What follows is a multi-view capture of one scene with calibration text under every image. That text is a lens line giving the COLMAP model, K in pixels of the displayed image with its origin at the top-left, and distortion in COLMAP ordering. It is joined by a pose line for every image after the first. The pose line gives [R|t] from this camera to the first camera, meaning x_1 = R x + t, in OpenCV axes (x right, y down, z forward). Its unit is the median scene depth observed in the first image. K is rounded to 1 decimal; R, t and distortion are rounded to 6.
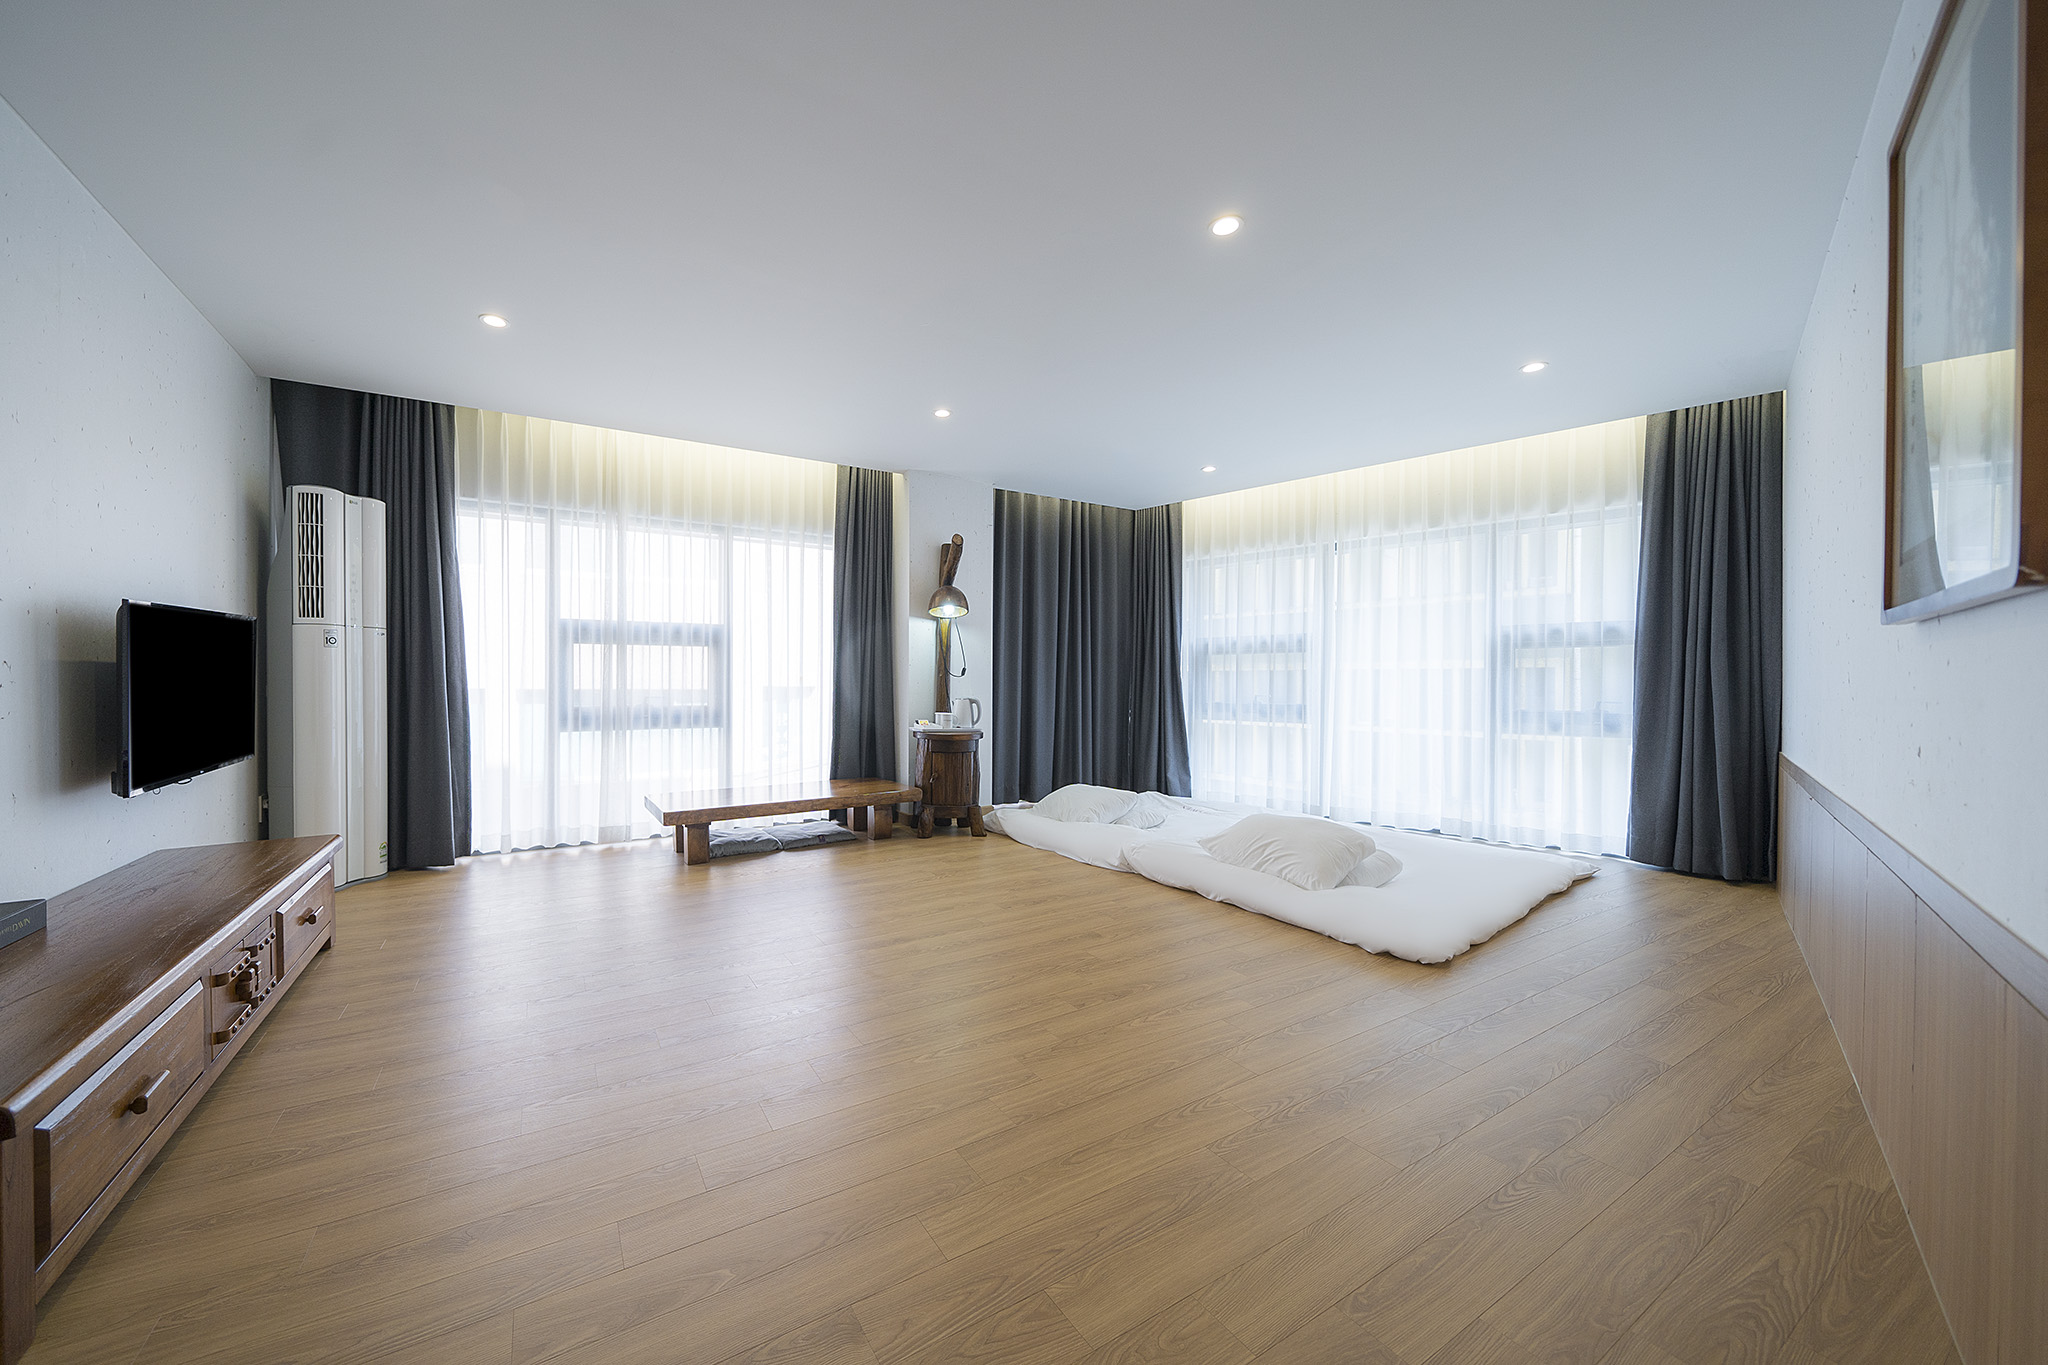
lens RADIAL K [[708.1, 0, 960.2], [0, 708.1, 678.5], [0, 0, 1]] dist [-0.000335, -0.000039]
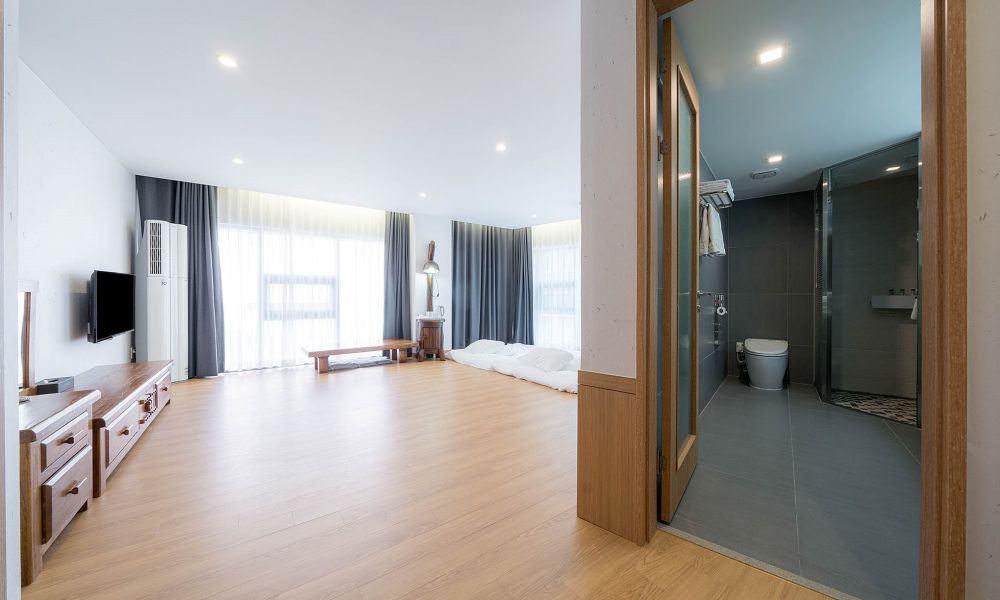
lens RADIAL K [[341.3, 0, 506.9], [0, 341.3, 296.8], [0, 0, 1]] dist [-0.000914, -0.000101]
pose [[0.994141, -0.003405, 0.108042, 0.124989], [0.003671, 0.999991, -0.002262, 0.000047], [-0.108033, 0.002645, 0.994144, -0.232398]]
